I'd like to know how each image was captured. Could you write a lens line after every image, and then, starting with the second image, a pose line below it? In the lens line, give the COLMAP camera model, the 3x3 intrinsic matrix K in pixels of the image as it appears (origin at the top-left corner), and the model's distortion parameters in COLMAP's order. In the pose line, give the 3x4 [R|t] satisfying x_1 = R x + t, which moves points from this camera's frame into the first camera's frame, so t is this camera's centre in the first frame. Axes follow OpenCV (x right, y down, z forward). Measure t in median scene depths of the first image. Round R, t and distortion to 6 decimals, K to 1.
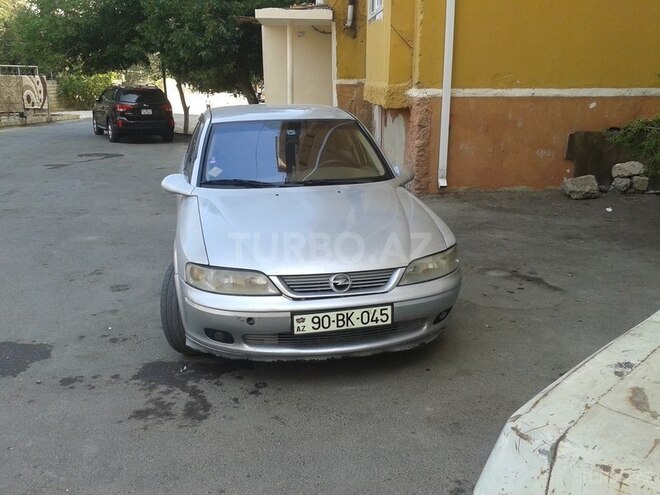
lens RADIAL K [[634.5, 0, 330.0], [0, 634.5, 247.5], [0, 0, 1]] dist [-0.017470, -0.027952]
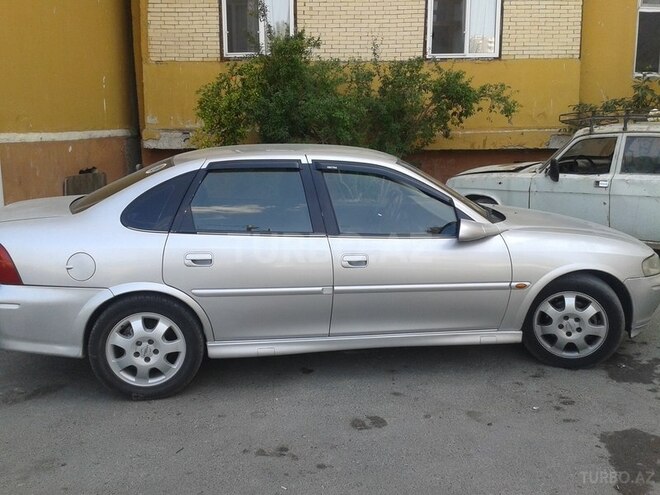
lens RADIAL K [[634.5, 0, 330.0], [0, 634.5, 247.5], [0, 0, 1]] dist [-0.017470, -0.027952]
pose [[0.101466, -0.176804, 0.979002, -1.195362], [0.249845, 0.957070, 0.146948, -0.273964], [-0.962955, 0.229689, 0.141284, 1.135651]]
